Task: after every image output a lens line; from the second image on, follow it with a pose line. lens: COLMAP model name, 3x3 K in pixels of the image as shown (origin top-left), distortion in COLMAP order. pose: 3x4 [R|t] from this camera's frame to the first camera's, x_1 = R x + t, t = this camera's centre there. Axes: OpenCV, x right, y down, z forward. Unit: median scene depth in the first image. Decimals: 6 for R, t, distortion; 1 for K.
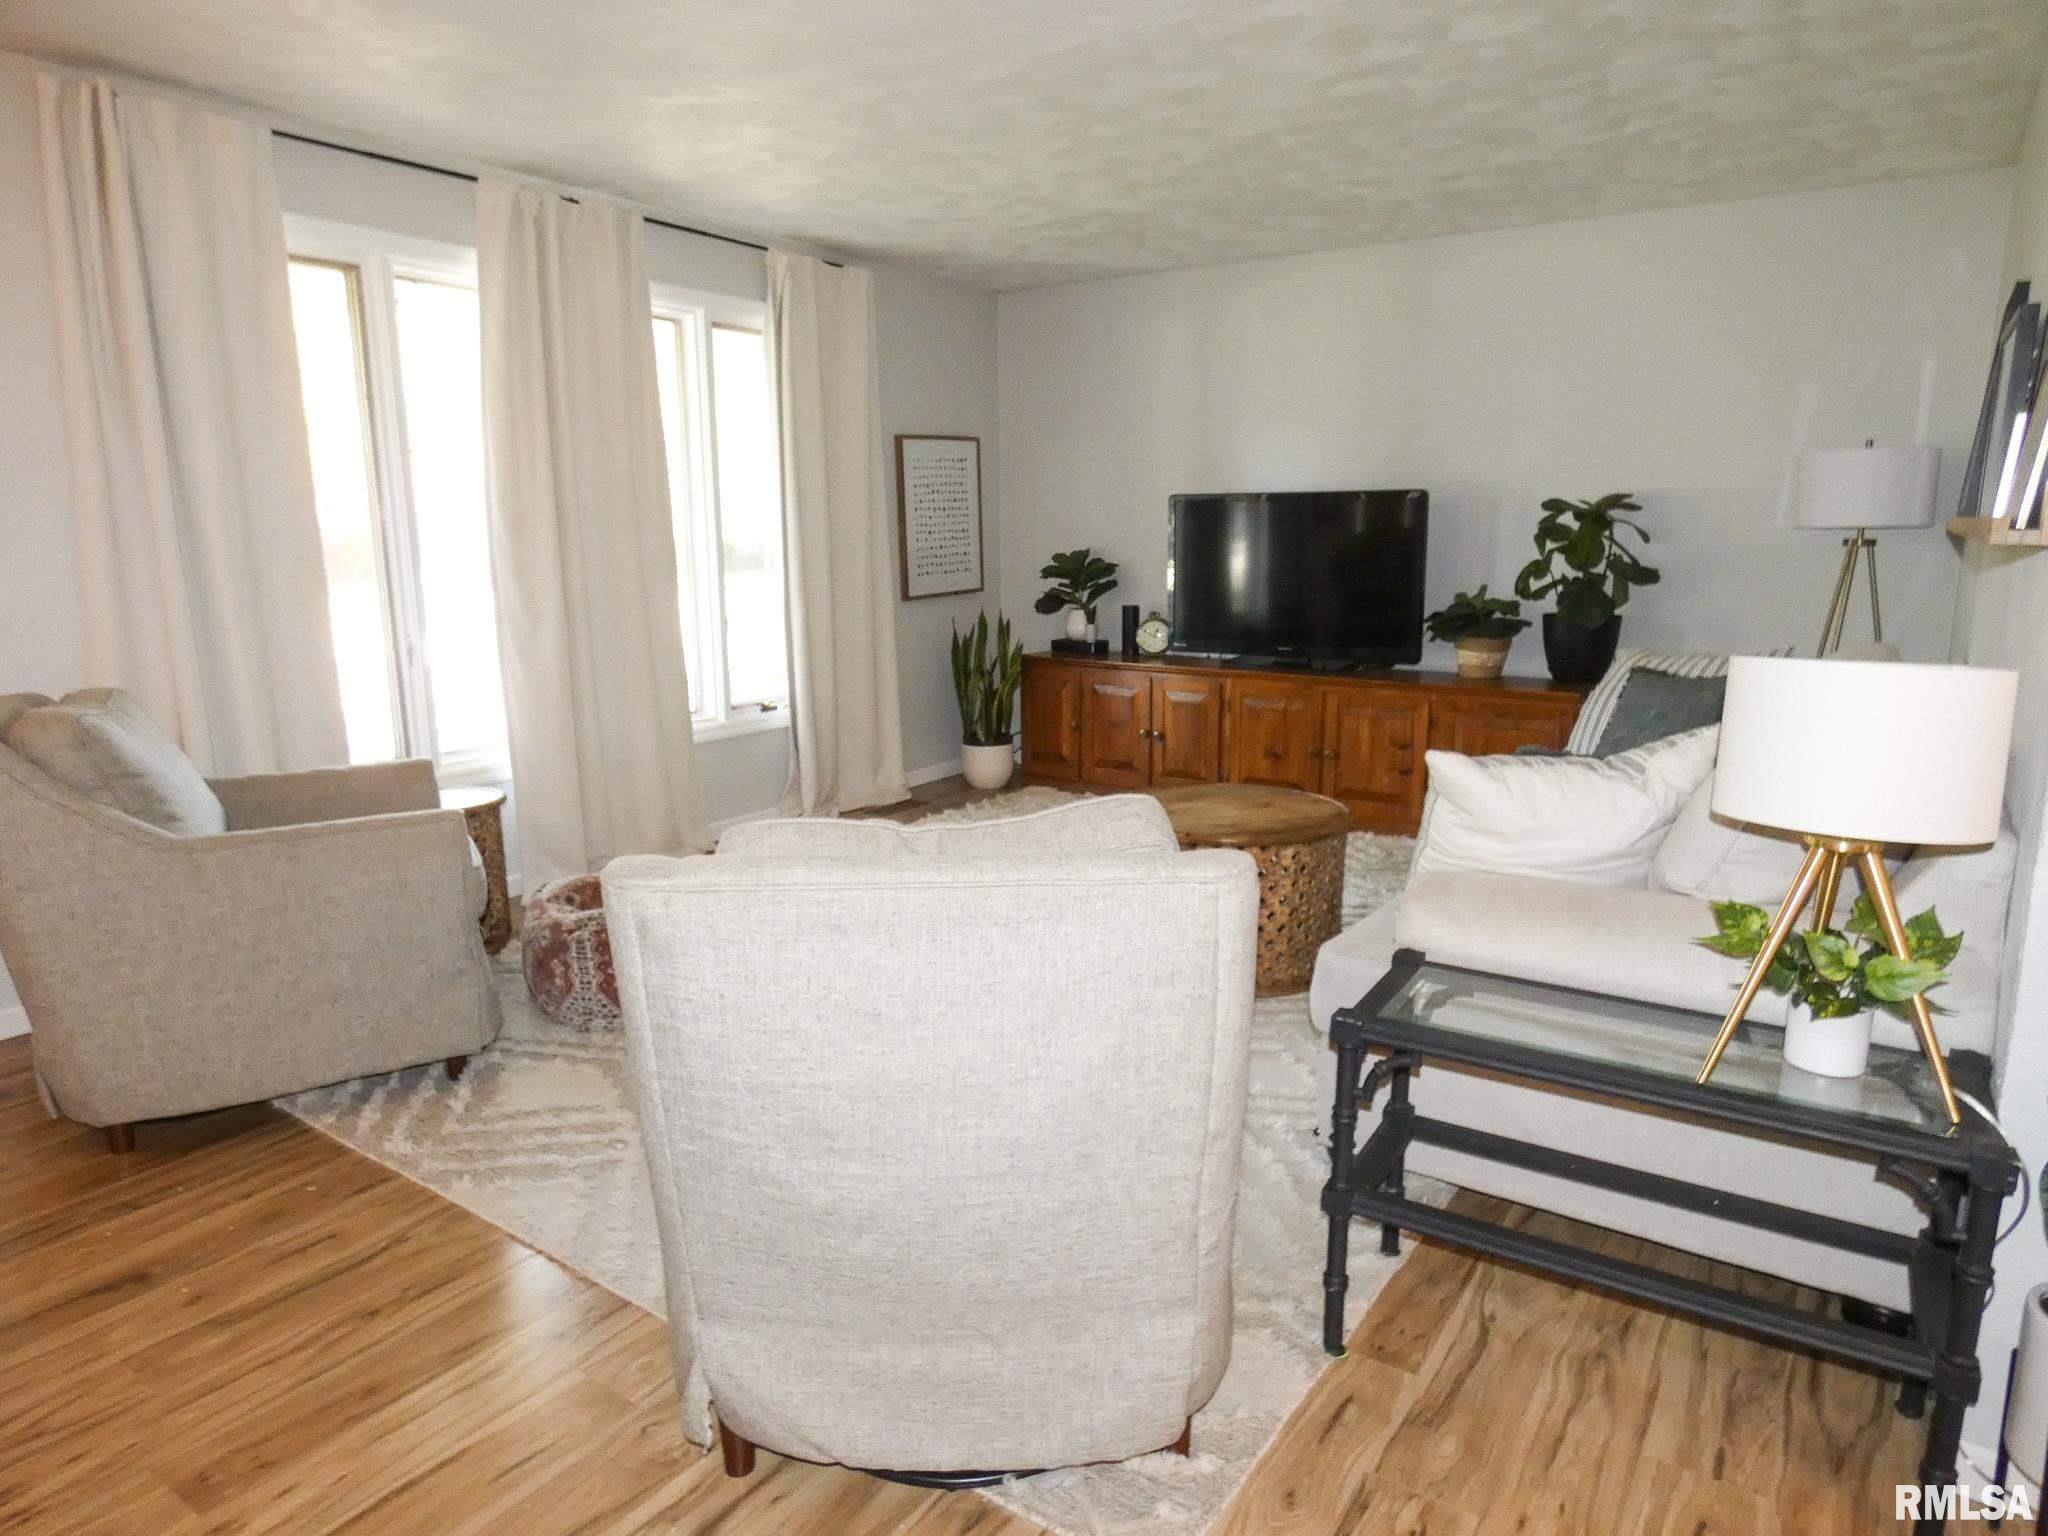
lens RADIAL K [[1291.7, 0, 1035.0], [0, 1291.7, 772.2], [0, 0, 1]] dist [-0.001266, -0.002095]
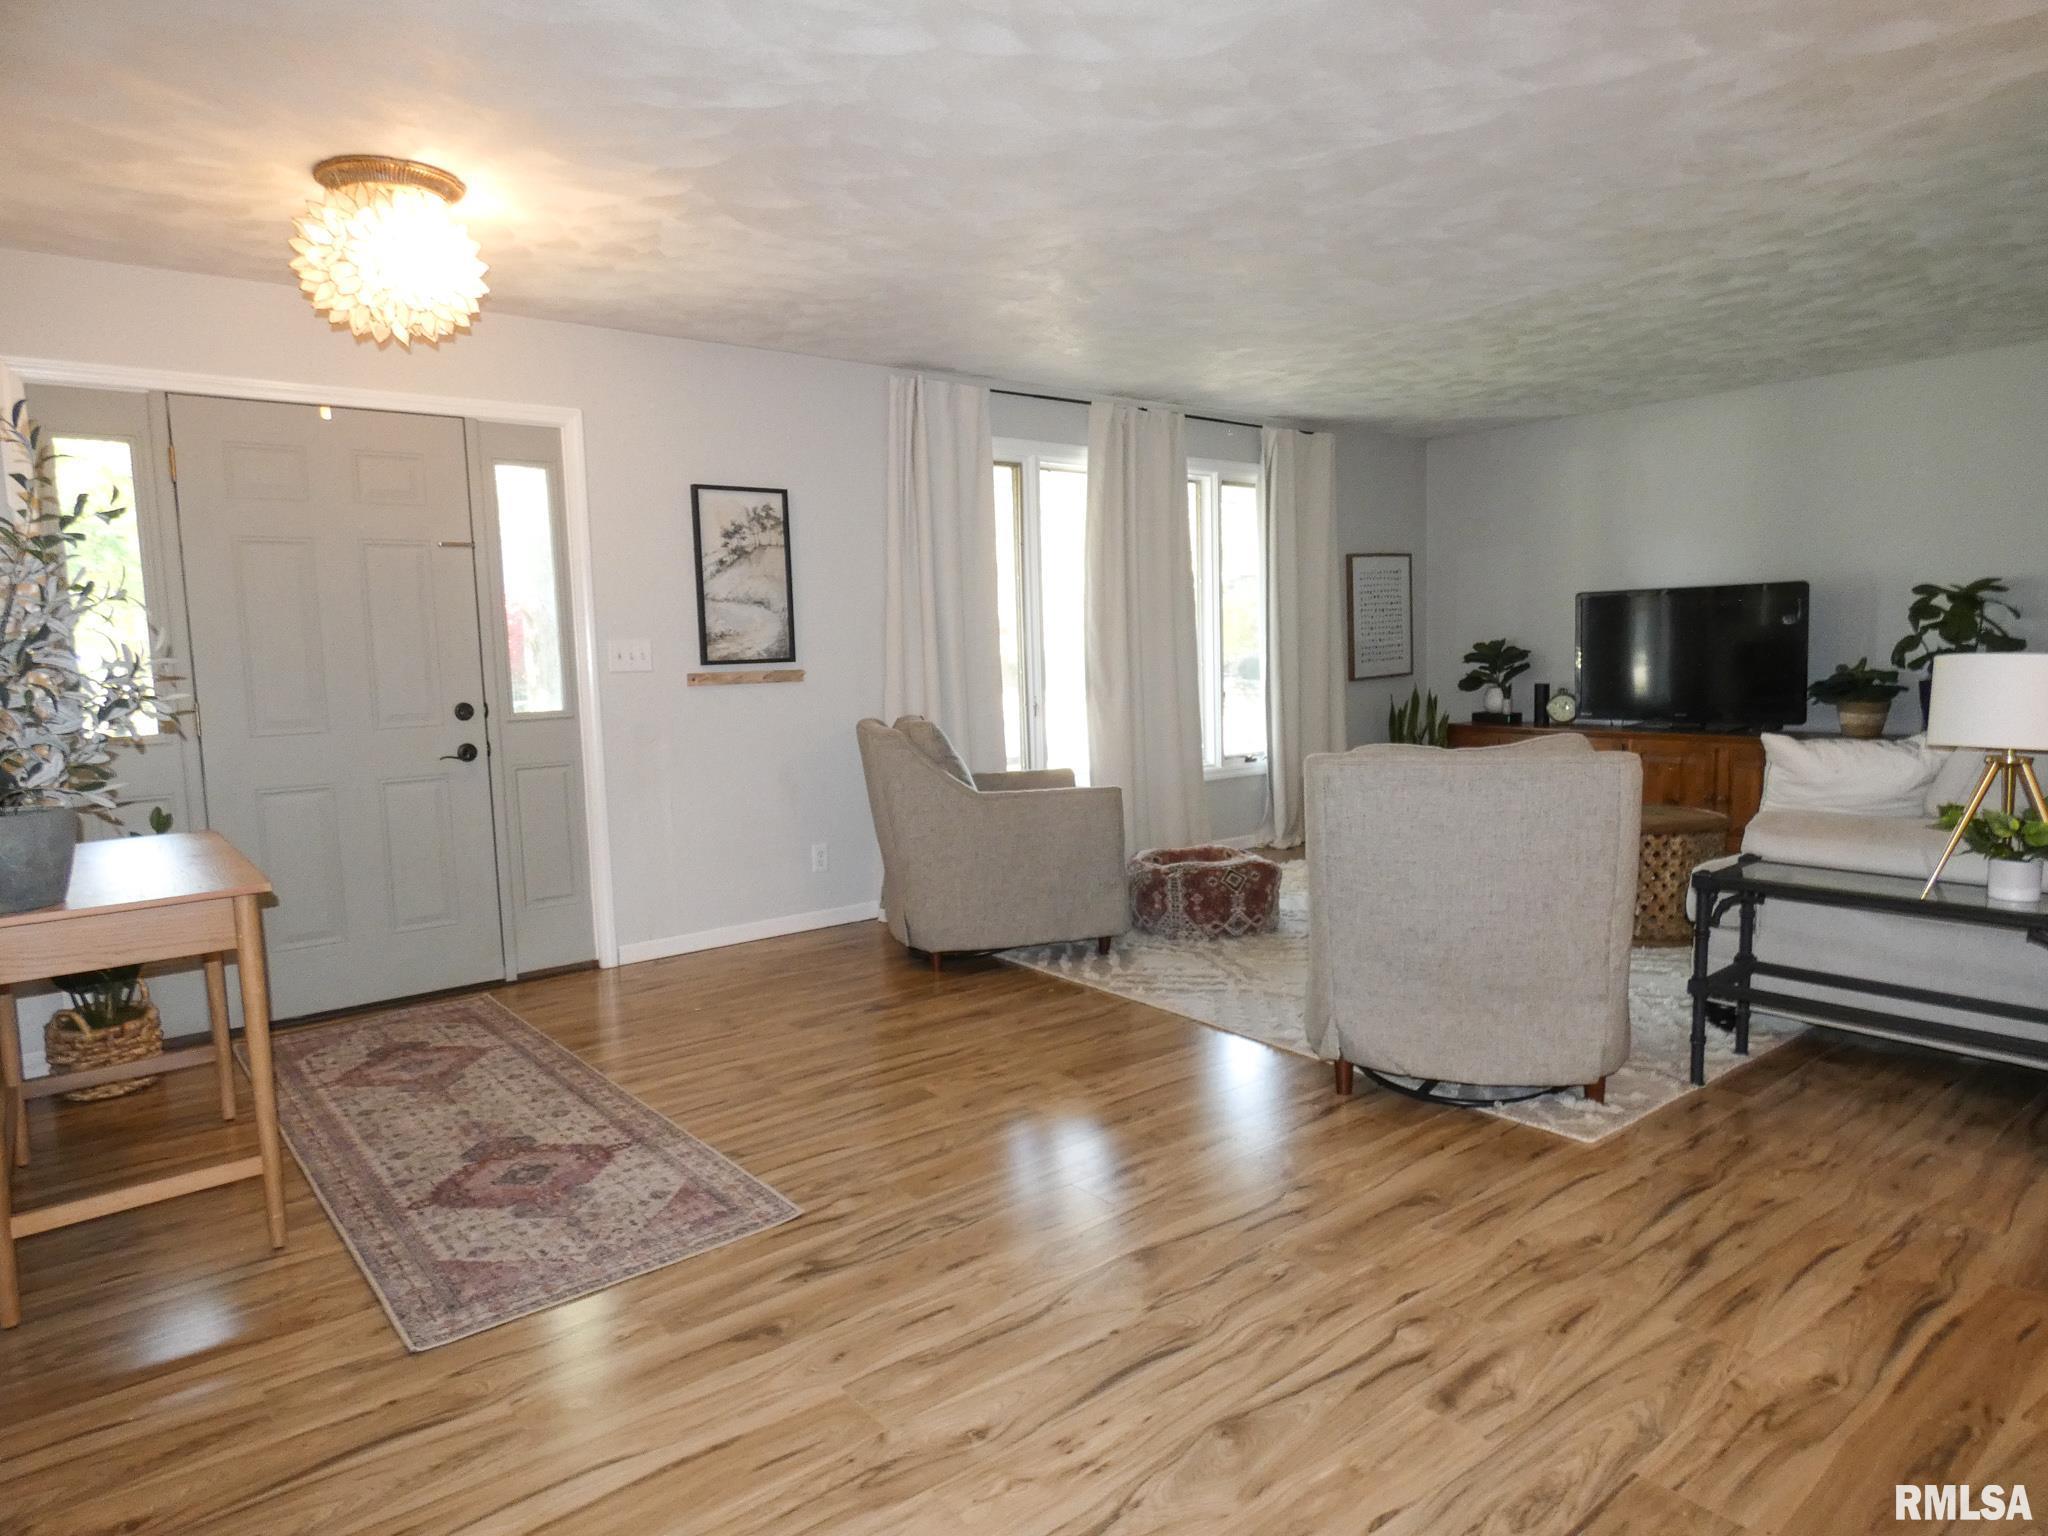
lens RADIAL K [[1273.6, 0, 991.0], [0, 1273.6, 765.9], [0, 0, 1]] dist [-0.018773, -0.002230]
pose [[0.948816, 0.008787, -0.315706, -0.049496], [-0.038319, 0.995431, -0.087459, 0.089422], [0.313495, 0.095080, 0.944818, -0.351959]]
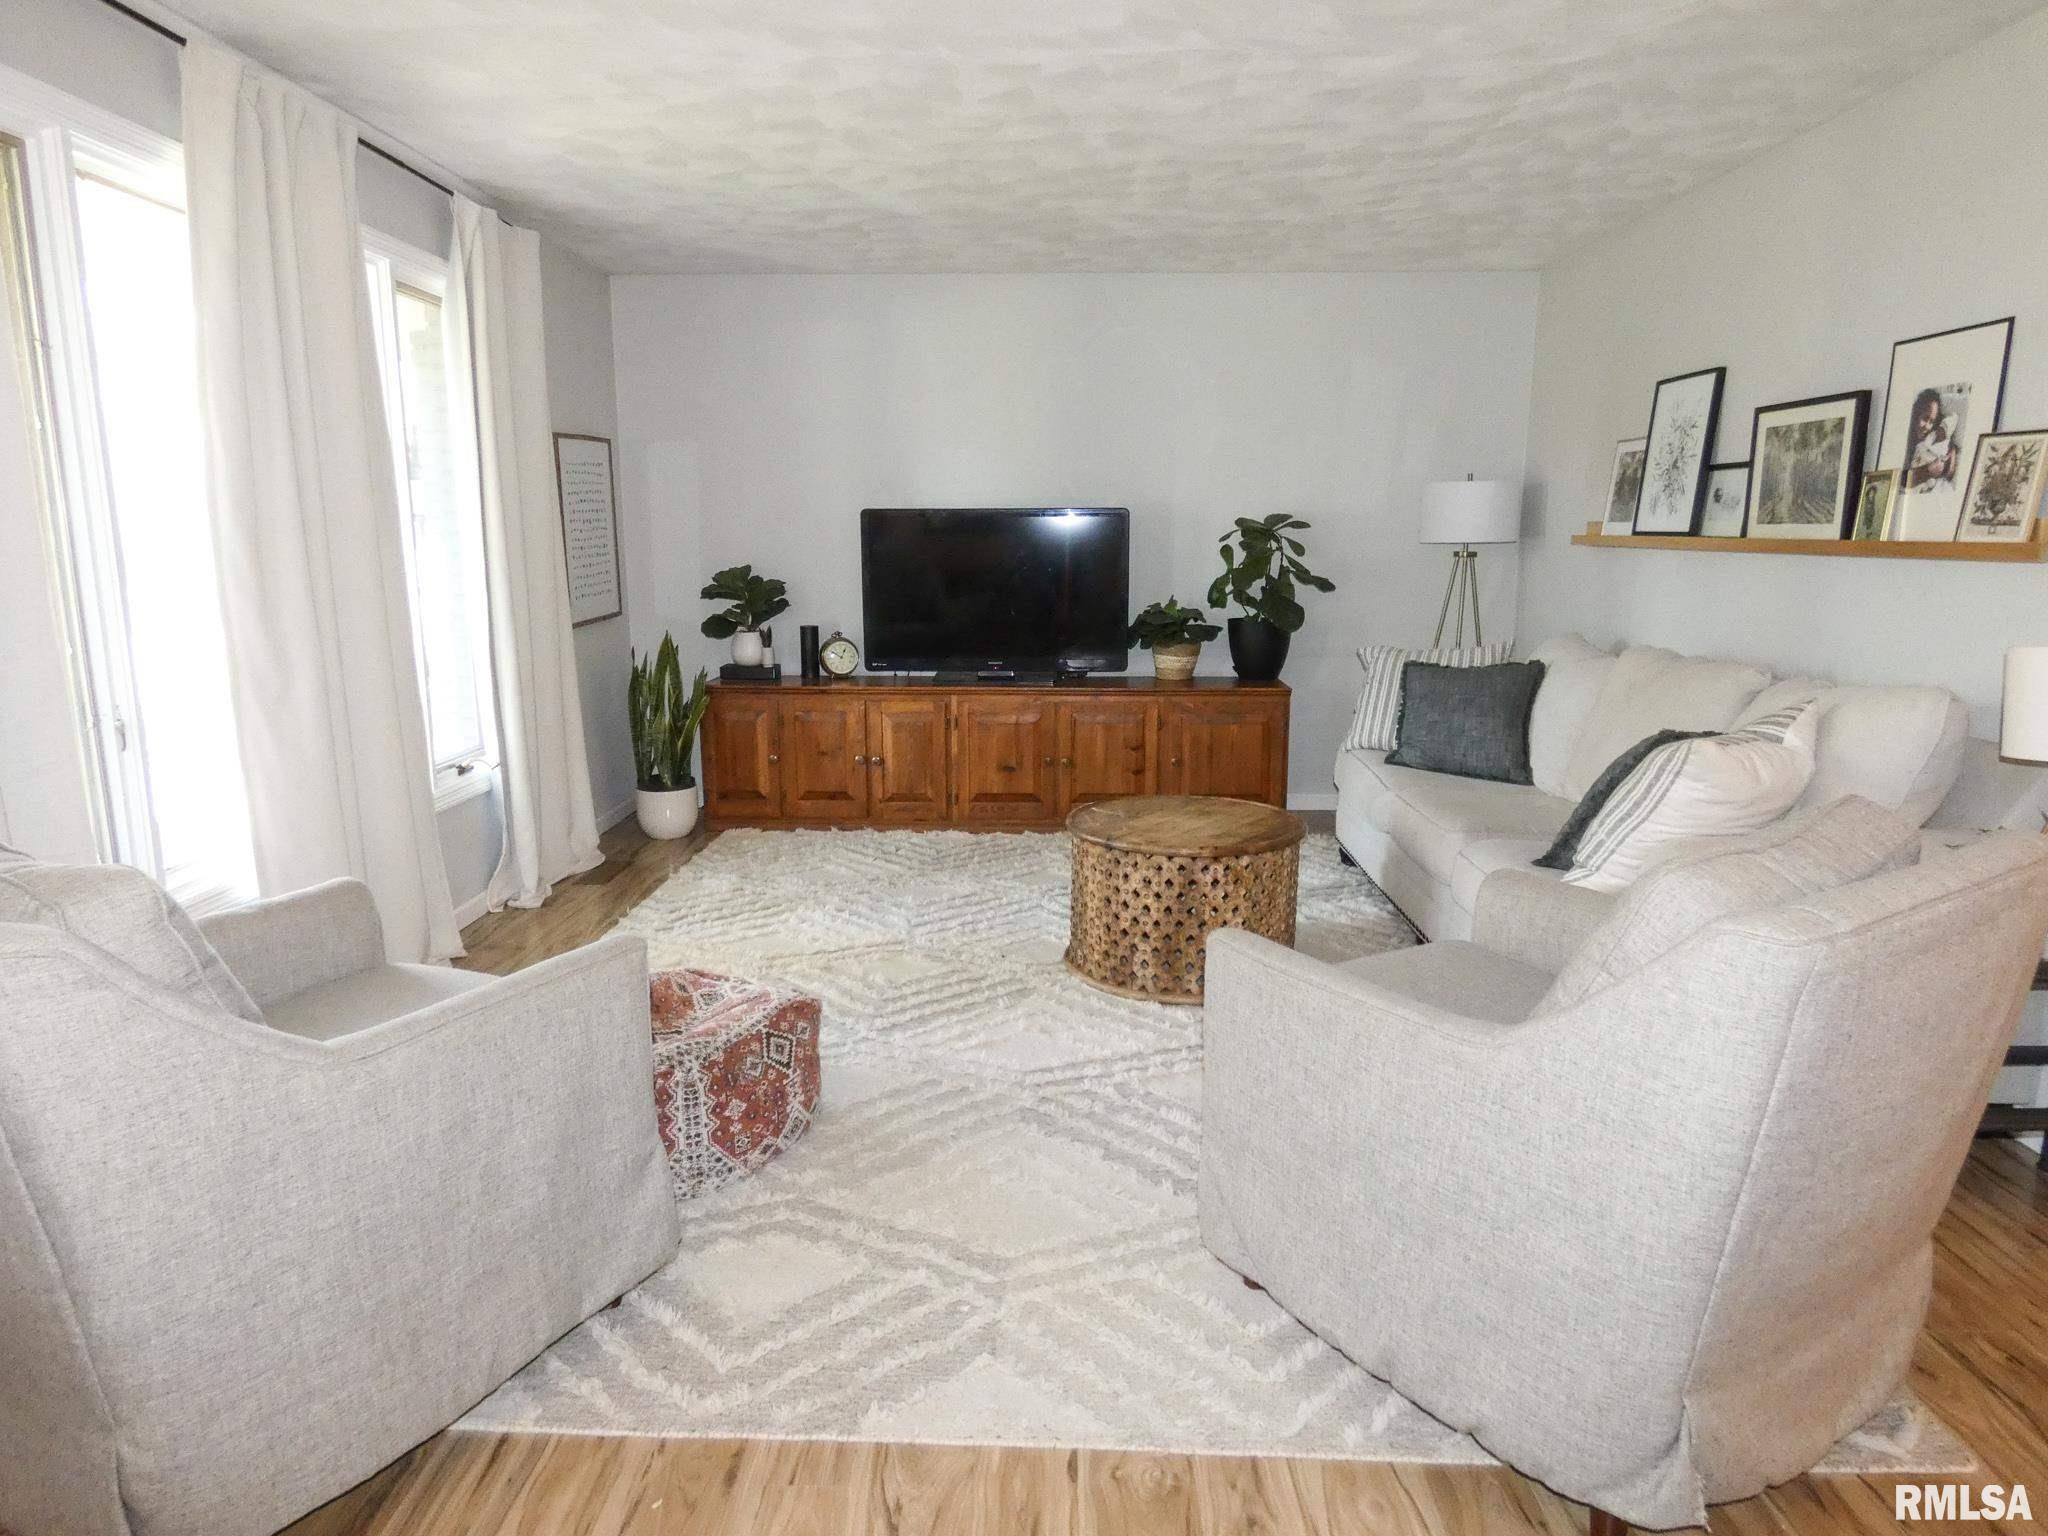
lens RADIAL K [[1291.7, 0, 1035.0], [0, 1291.7, 772.2], [0, 0, 1]] dist [-0.001266, -0.002095]
pose [[0.835264, -0.097050, 0.541216, -0.374228], [0.102585, 0.994523, 0.020016, -0.030867], [-0.540195, 0.038802, 0.840645, 0.152879]]
